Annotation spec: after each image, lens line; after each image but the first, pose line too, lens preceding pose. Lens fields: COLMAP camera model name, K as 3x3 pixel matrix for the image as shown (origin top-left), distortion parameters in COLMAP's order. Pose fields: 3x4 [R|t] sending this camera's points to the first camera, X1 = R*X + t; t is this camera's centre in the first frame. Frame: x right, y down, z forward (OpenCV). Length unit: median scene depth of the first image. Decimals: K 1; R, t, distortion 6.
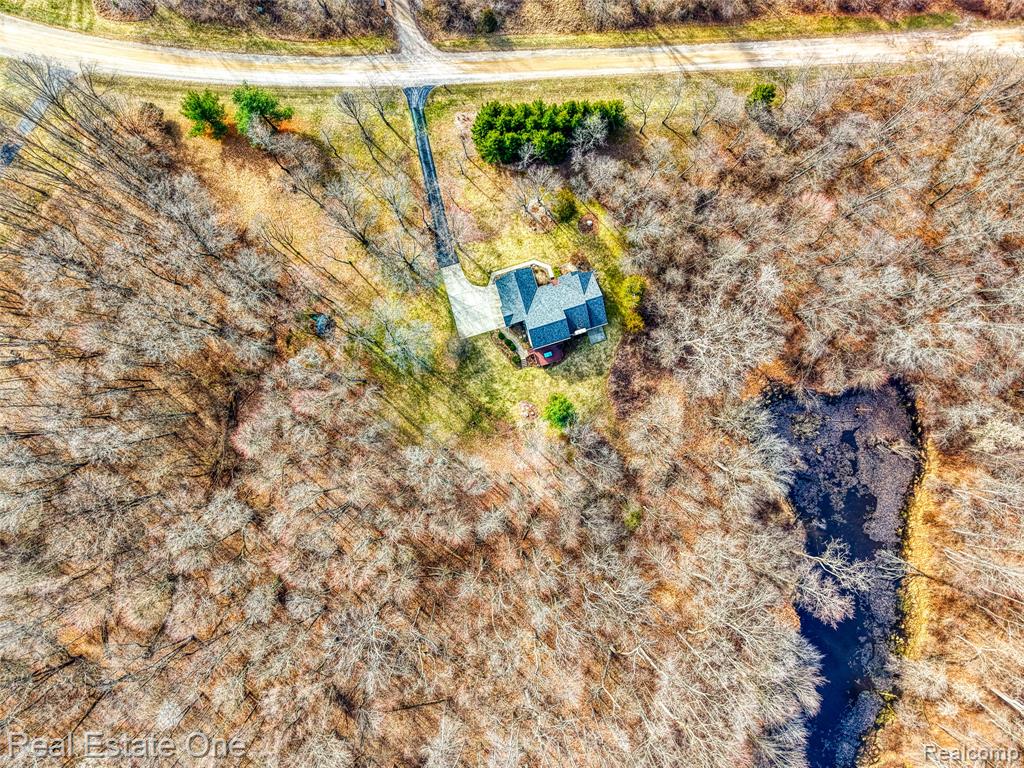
lens RADIAL K [[692.4, 0, 512.0], [0, 692.4, 384.0], [0, 0, 1]] dist [0.002857, -0.000088]
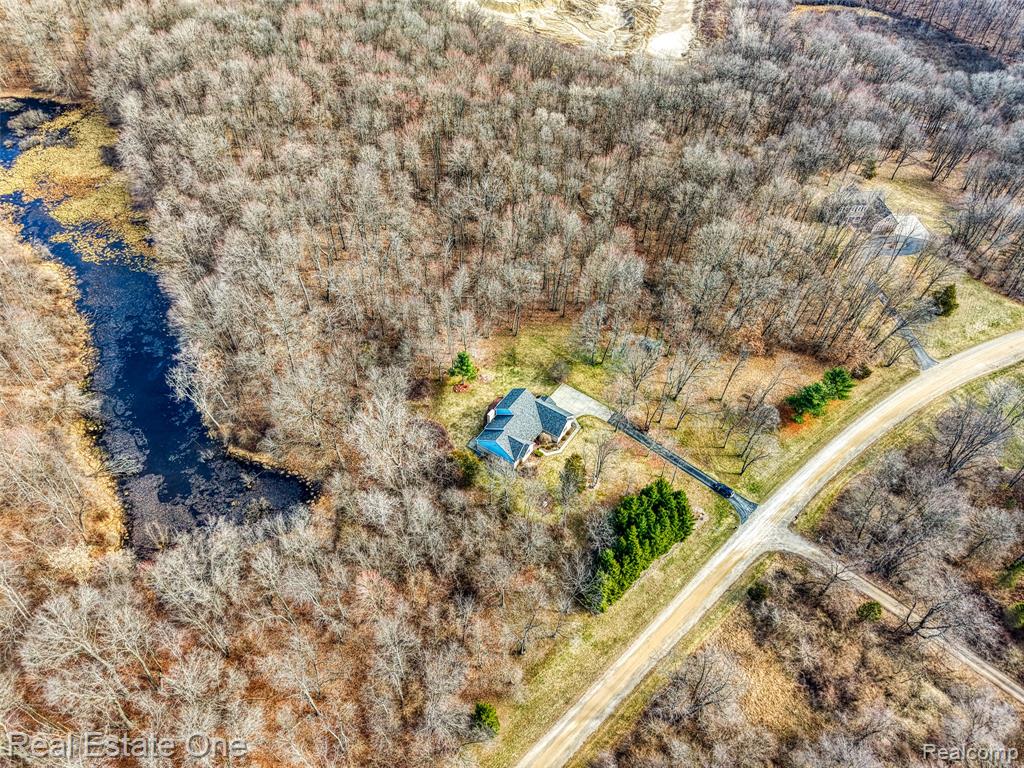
lens RADIAL K [[692.4, 0, 512.0], [0, 692.4, 384.0], [0, 0, 1]] dist [0.002857, -0.000088]
pose [[-0.779879, 0.434178, -0.450865, 0.538438], [-0.624328, -0.591092, 0.510710, -0.622304], [-0.044764, 0.679779, 0.732049, 0.106347]]
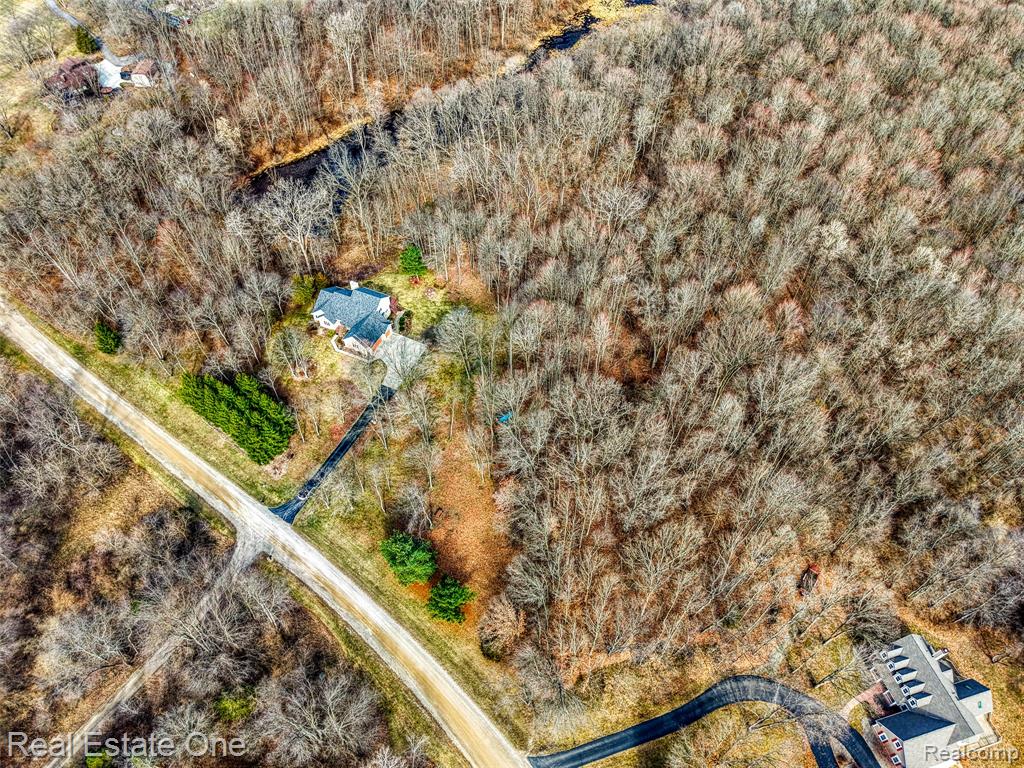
lens RADIAL K [[692.4, 0, 512.0], [0, 692.4, 384.0], [0, 0, 1]] dist [0.002857, -0.000088]
pose [[-0.756410, -0.535754, 0.375250, -0.665241], [0.653330, -0.591027, 0.473125, -0.569834], [-0.031695, 0.603038, 0.797083, 0.067692]]
